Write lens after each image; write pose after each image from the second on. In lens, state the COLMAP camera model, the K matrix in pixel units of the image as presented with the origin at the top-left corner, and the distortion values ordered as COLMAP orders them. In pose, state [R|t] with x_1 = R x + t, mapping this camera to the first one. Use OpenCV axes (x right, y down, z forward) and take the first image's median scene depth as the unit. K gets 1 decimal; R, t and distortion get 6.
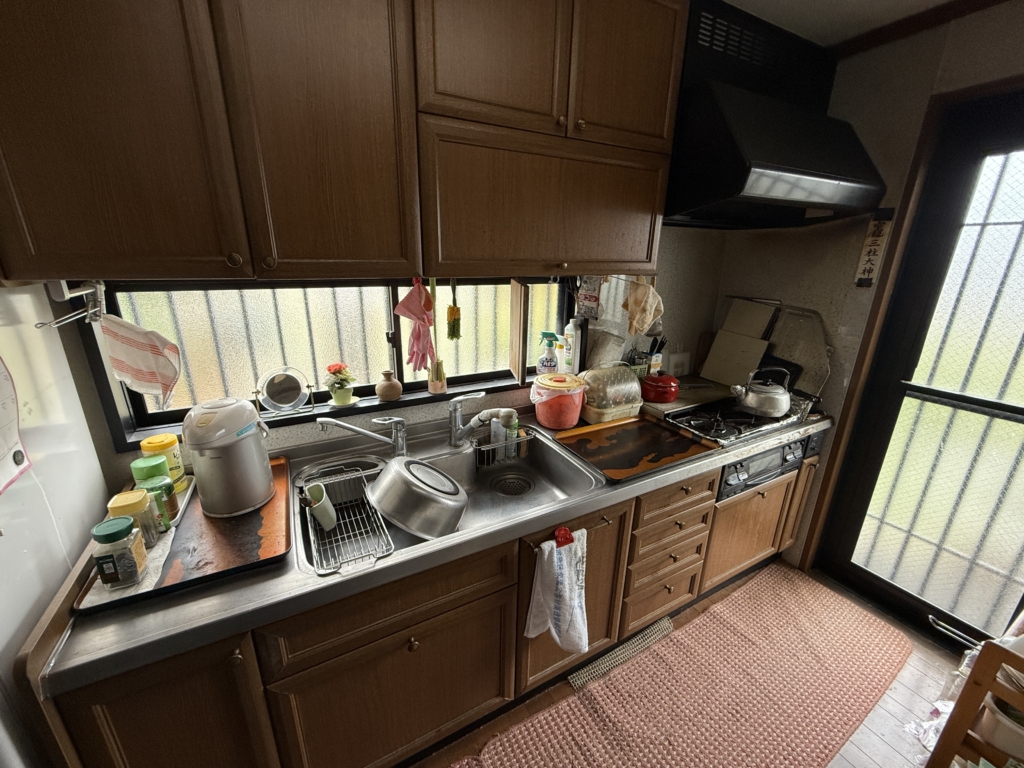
lens RADIAL K [[410.3, 0, 508.4], [0, 410.3, 386.2], [0, 0, 1]] dist [0.003136, -0.000563]
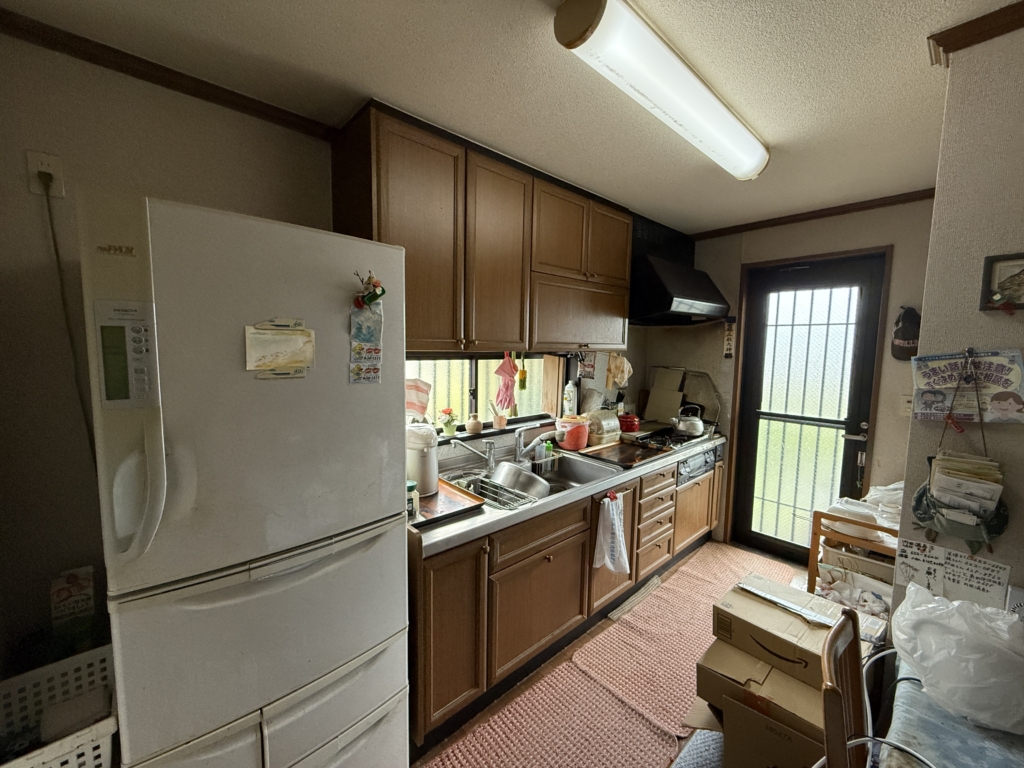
lens RADIAL K [[410.3, 0, 505.8], [0, 410.3, 387.2], [0, 0, 1]] dist [0.003136, -0.000563]
pose [[0.972427, -0.027729, 0.231552, -0.496367], [0.074935, 0.977404, -0.197652, 0.164575], [-0.220839, 0.209553, 0.952532, -0.460622]]
